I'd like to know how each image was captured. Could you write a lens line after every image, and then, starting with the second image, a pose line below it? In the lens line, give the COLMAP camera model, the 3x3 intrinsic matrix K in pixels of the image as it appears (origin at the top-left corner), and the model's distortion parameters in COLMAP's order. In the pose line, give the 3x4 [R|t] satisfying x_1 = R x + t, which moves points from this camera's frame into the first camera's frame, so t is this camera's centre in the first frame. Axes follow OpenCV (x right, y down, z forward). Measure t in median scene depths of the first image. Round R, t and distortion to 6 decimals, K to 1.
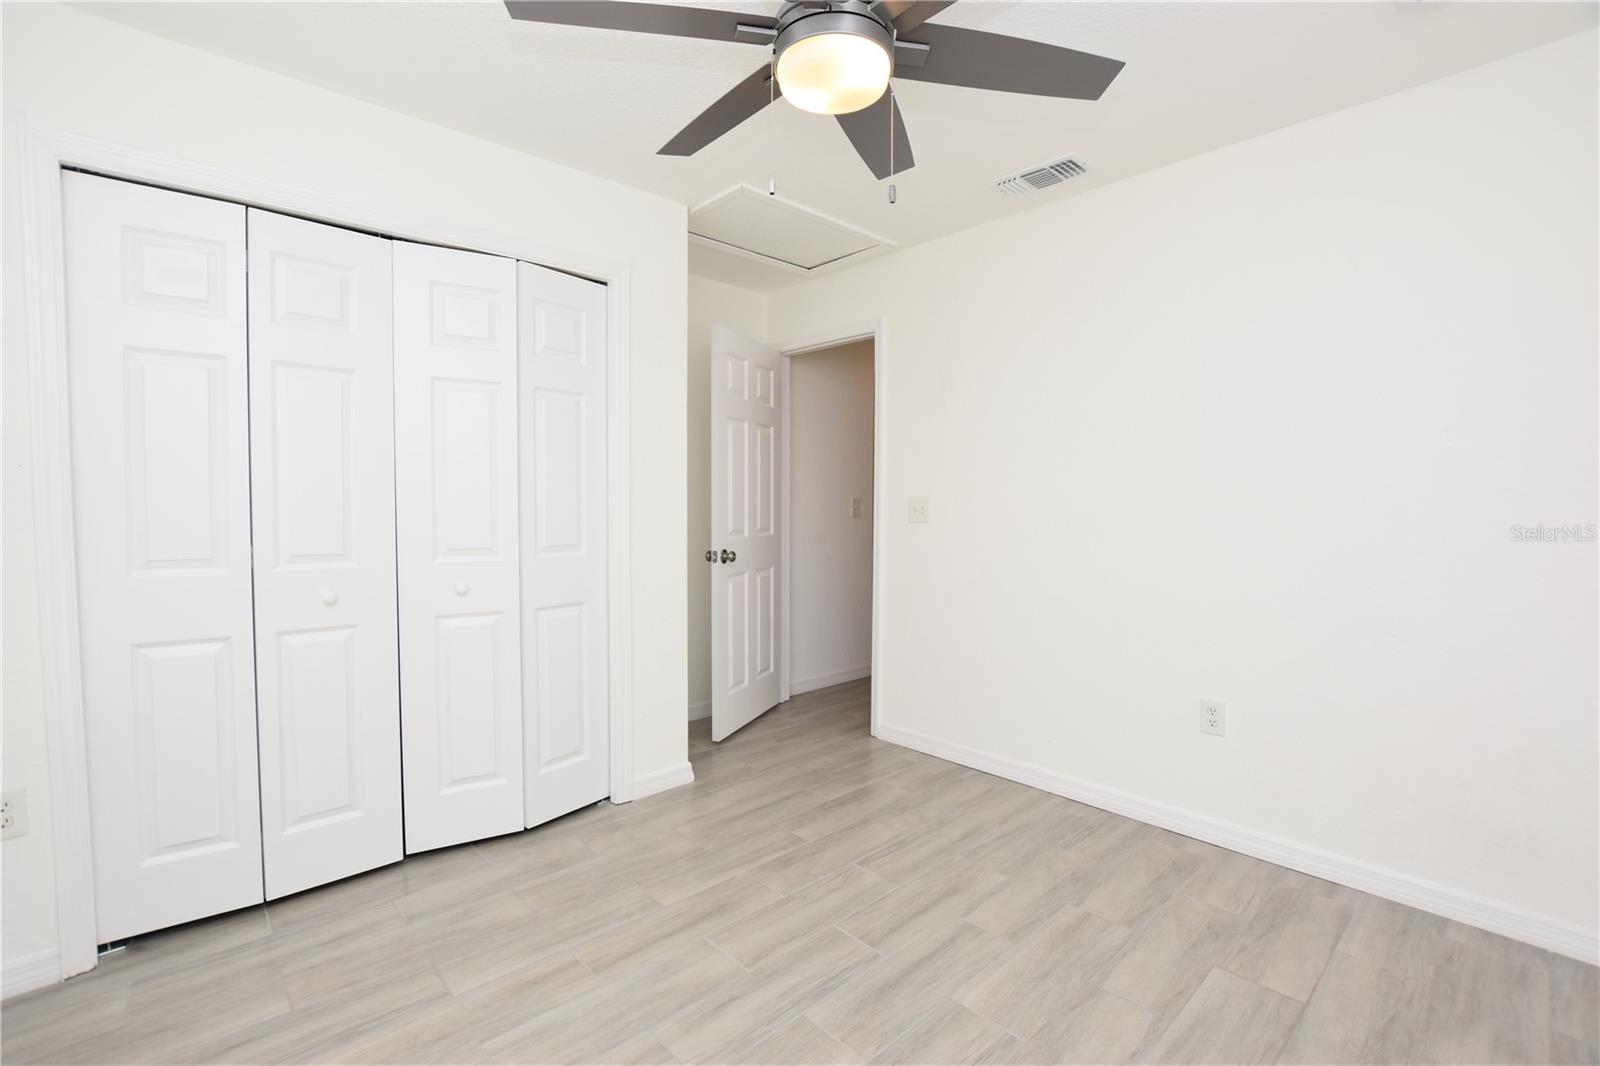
lens RADIAL K [[710.0, 0, 795.8], [0, 710.0, 533.8], [0, 0, 1]] dist [-0.034155, 0.004820]
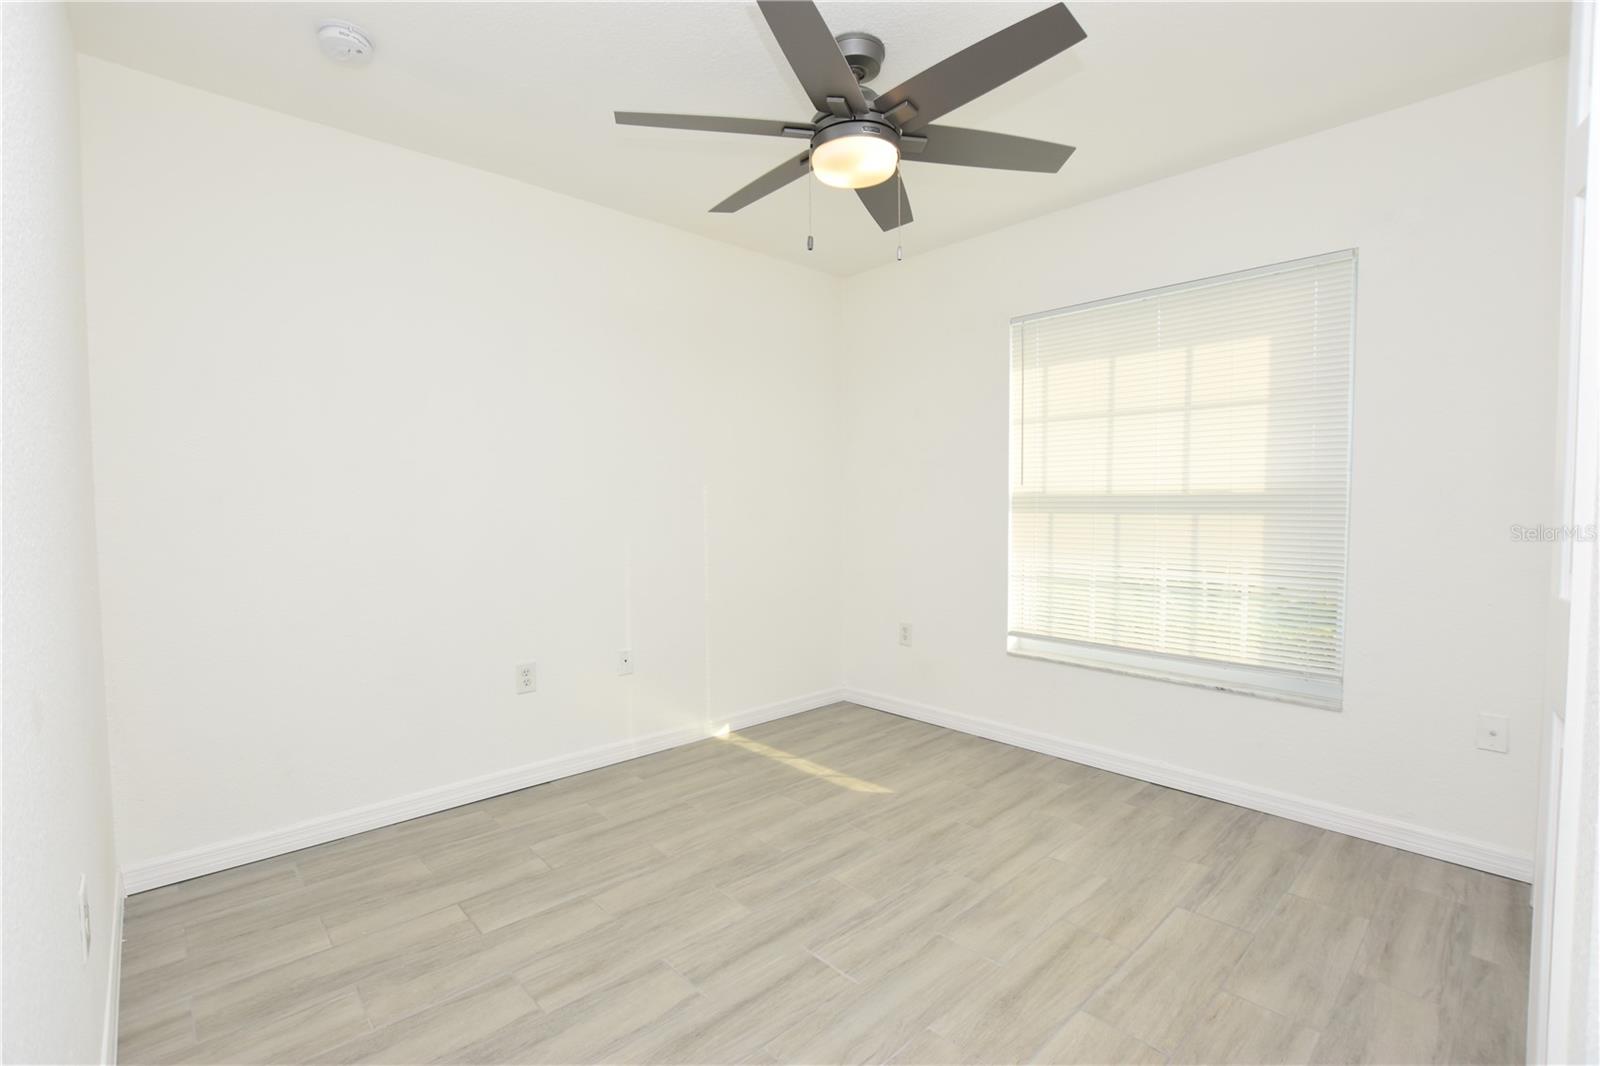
lens RADIAL K [[710.0, 0, 795.8], [0, 710.0, 533.8], [0, 0, 1]] dist [-0.034155, 0.004820]
pose [[-0.999957, 0.002030, -0.009025, 0.144475], [0.001206, 0.995911, 0.090332, -0.059367], [0.009172, 0.090317, -0.995871, 1.925860]]
